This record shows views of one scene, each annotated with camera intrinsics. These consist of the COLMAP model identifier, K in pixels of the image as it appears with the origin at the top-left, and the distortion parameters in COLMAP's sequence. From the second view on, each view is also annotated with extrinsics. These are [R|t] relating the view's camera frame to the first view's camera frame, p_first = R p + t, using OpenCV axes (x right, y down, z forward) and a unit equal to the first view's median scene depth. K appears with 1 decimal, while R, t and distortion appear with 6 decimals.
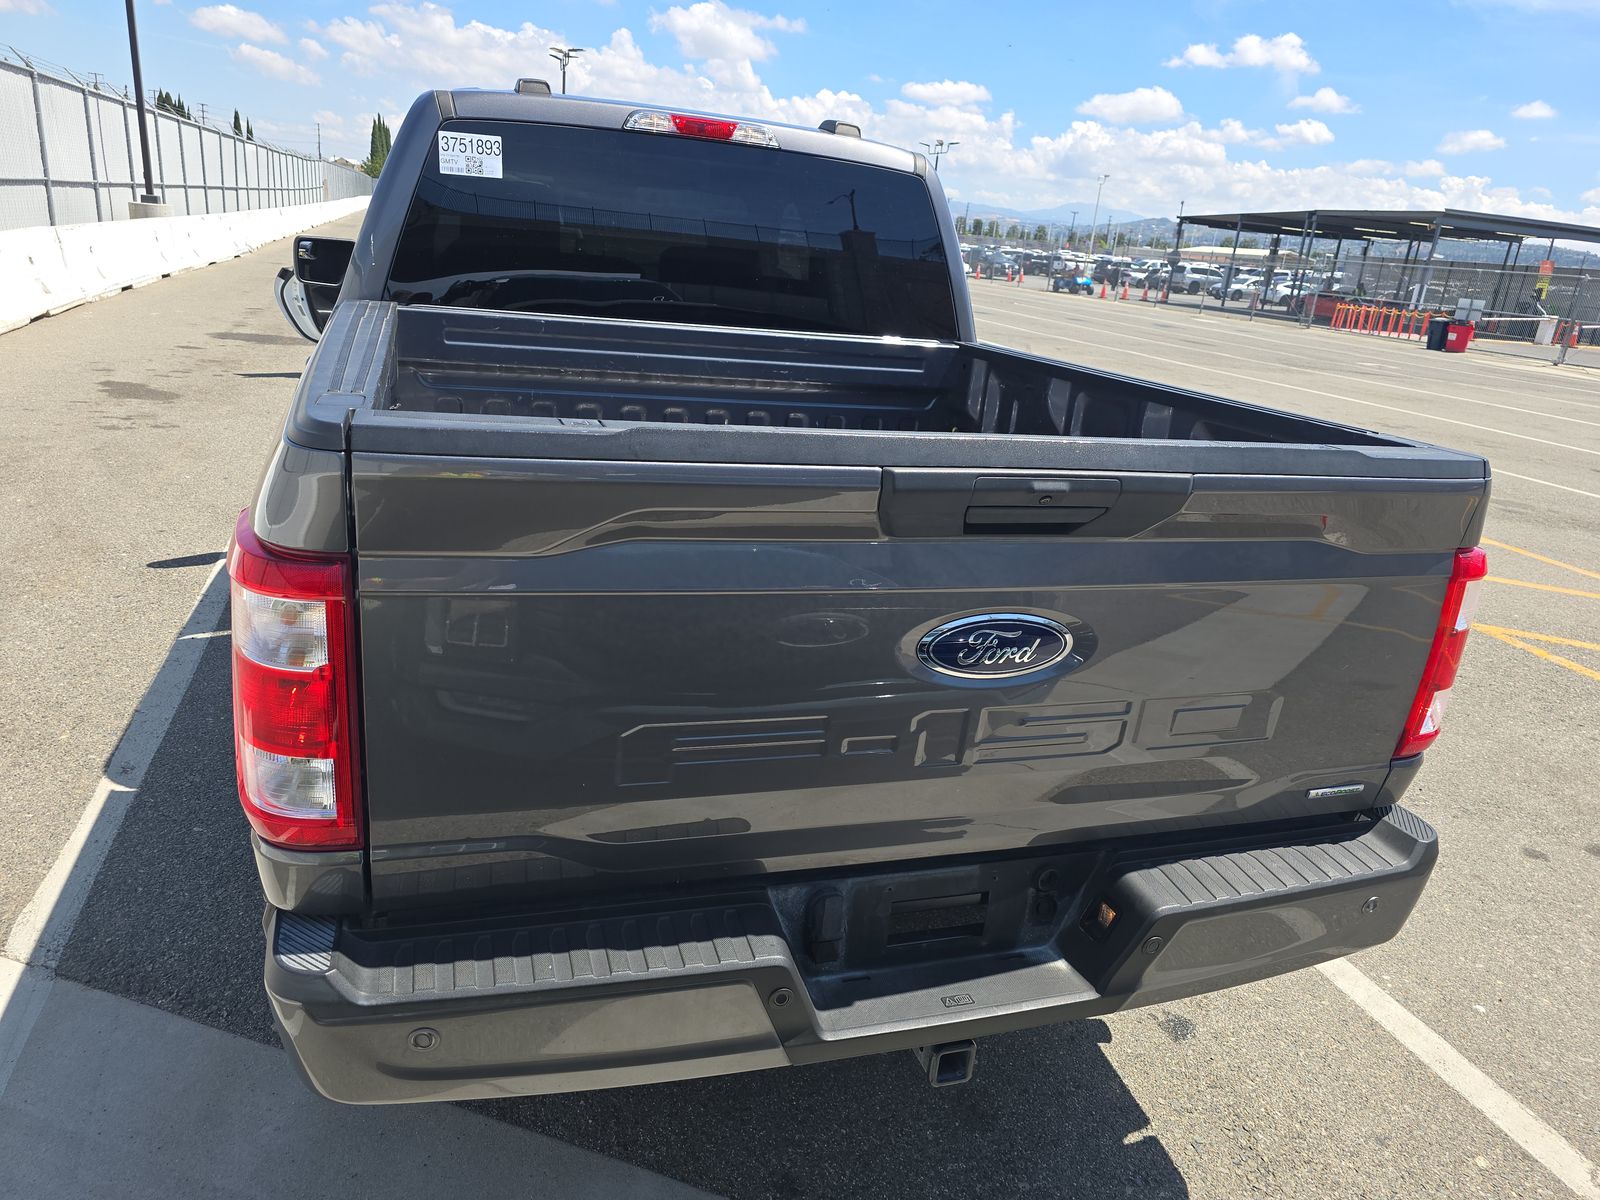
lens RADIAL K [[1079.4, 0, 807.3], [0, 1079.4, 596.3], [0, 0, 1]] dist [0.036739, -0.034082]
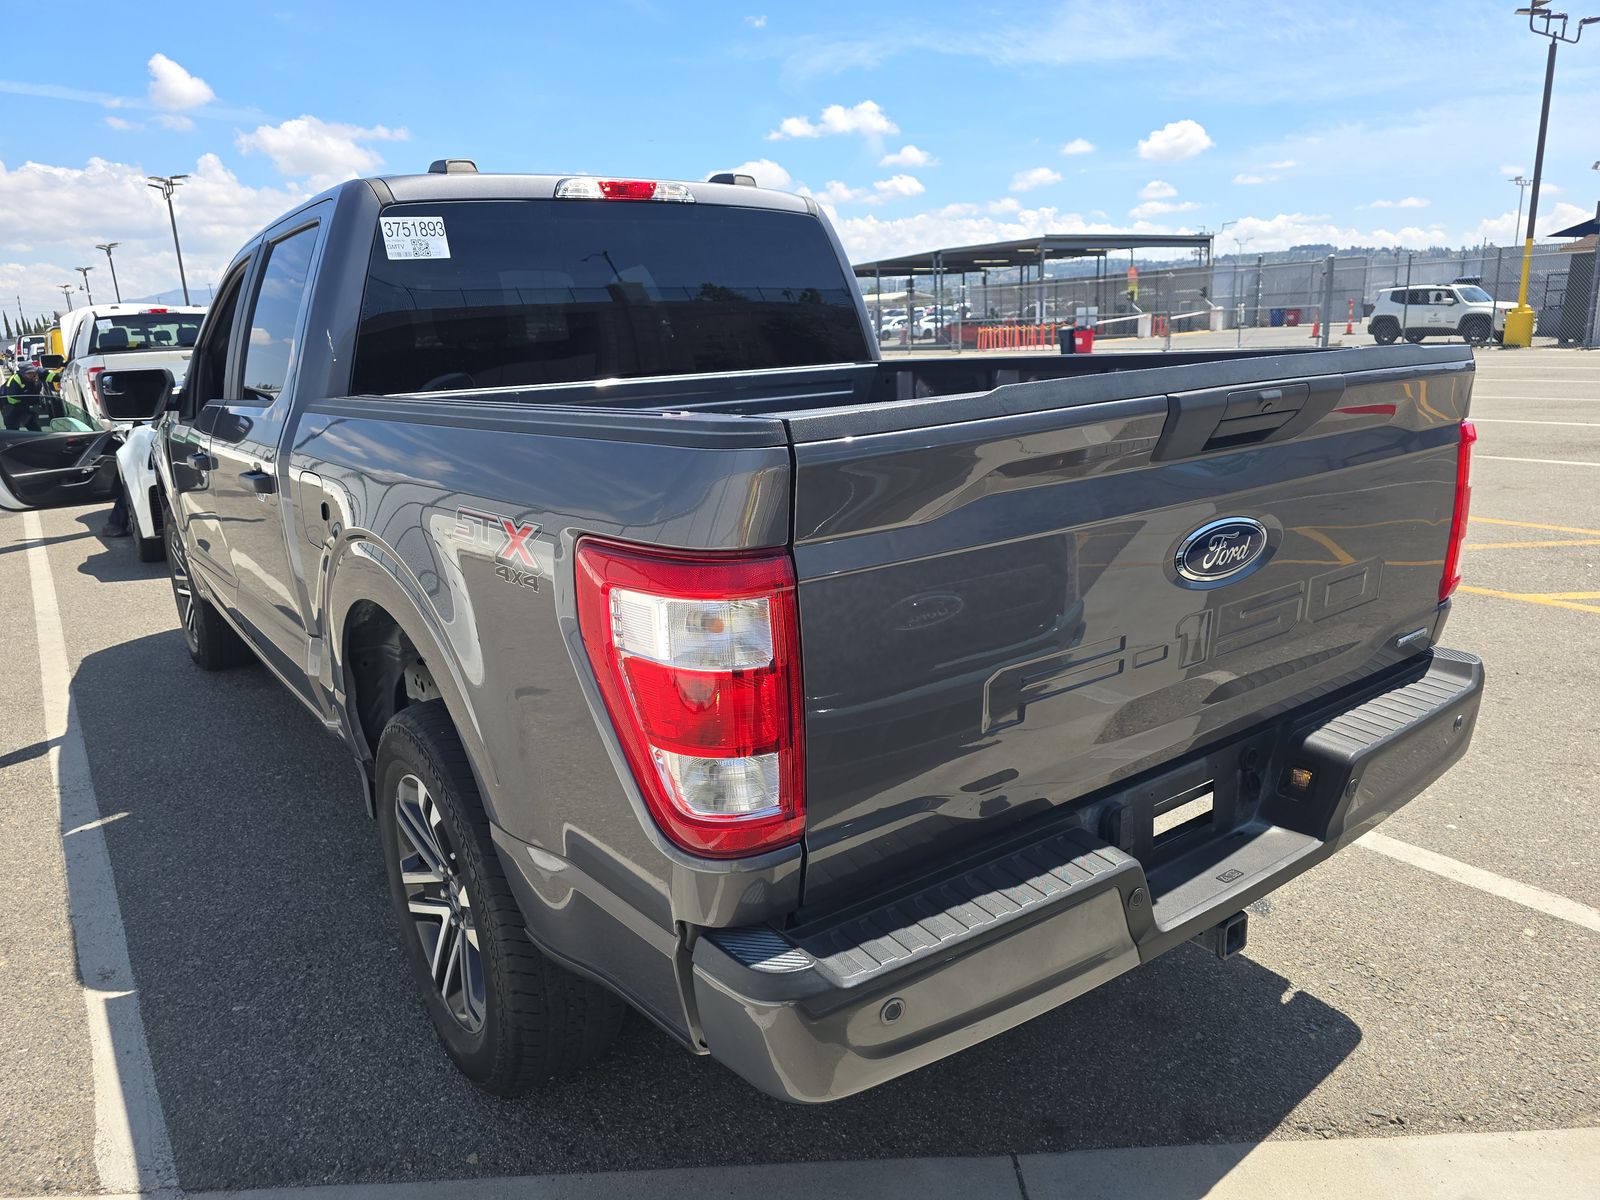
lens RADIAL K [[1079.4, 0, 807.3], [0, 1079.4, 596.3], [0, 0, 1]] dist [0.036739, -0.034082]
pose [[0.944826, -0.202373, 0.257583, -0.250530], [0.219097, 0.974976, -0.037654, 0.019307], [-0.243518, 0.092012, 0.965522, -0.000735]]
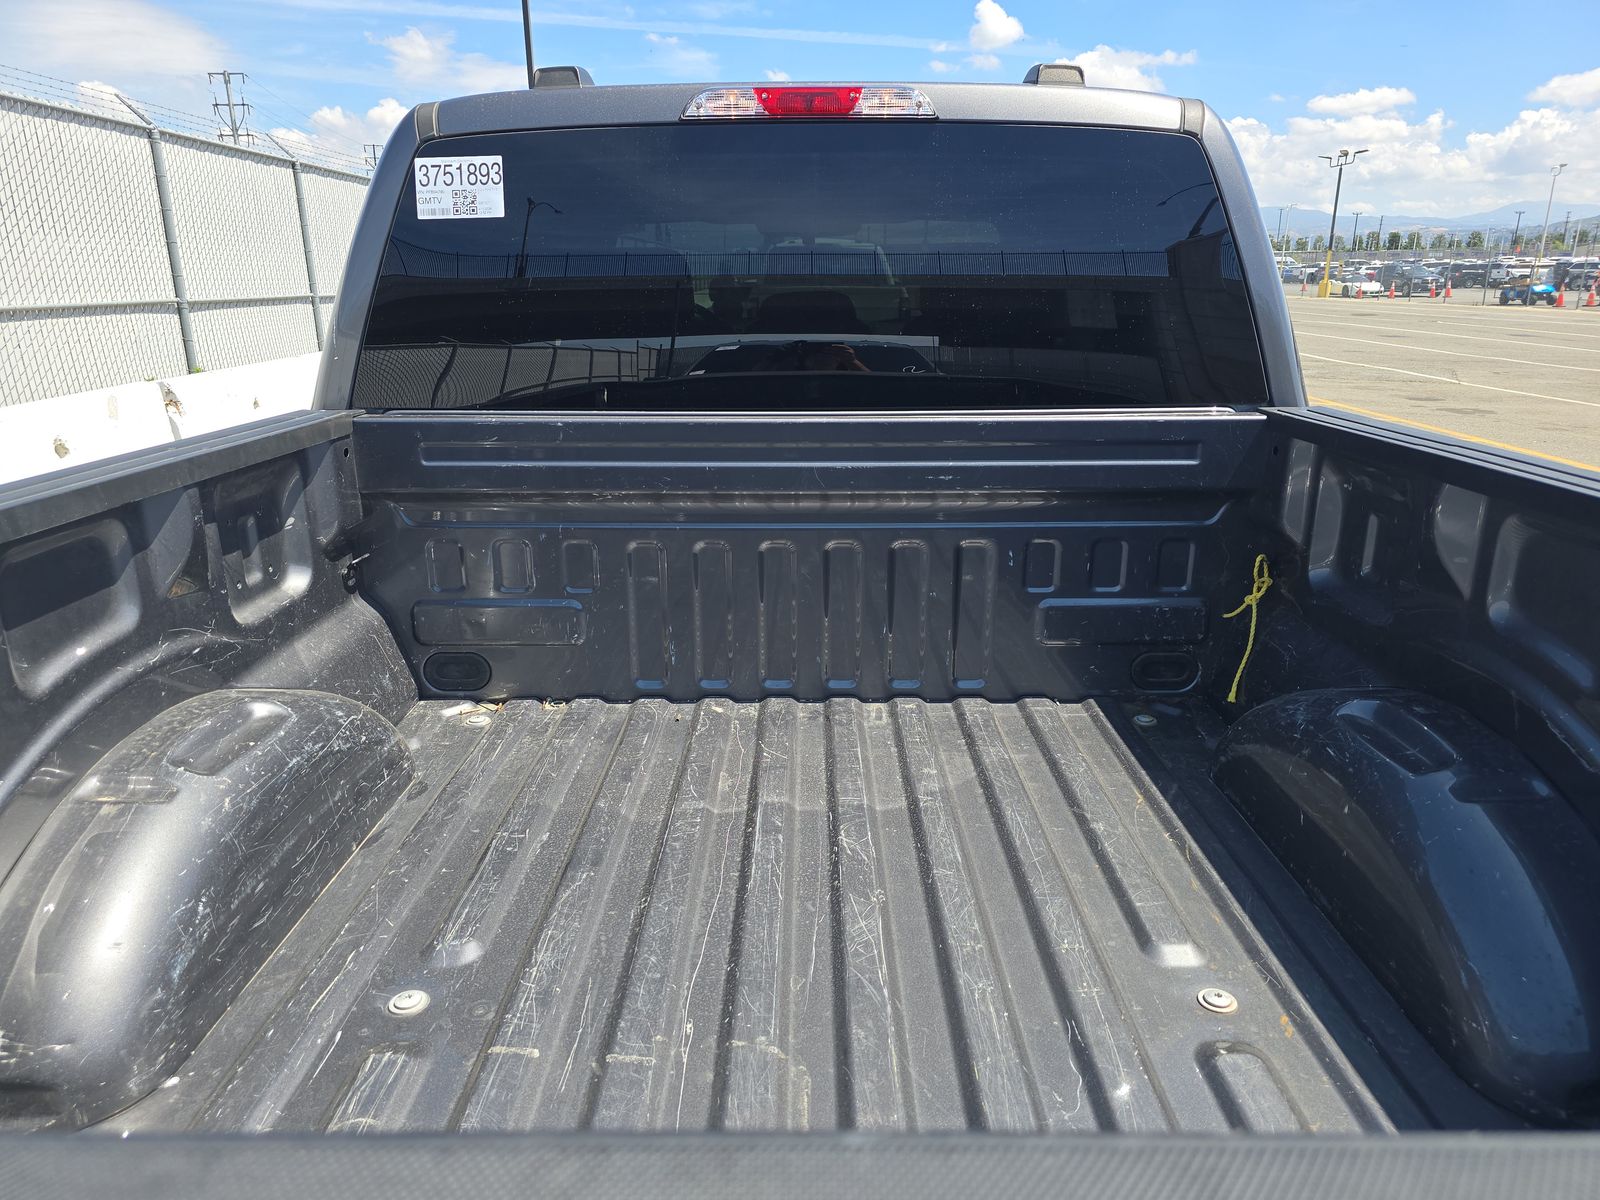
lens RADIAL K [[1052.6, 0, 798.7], [0, 1052.6, 618.5], [0, 0, 1]] dist [0.010037, 0.001854]
pose [[0.937913, 0.014951, -0.346548, 0.104371], [-0.021326, 0.999666, -0.014589, -0.112163], [0.346214, 0.021074, 0.937919, 0.392334]]
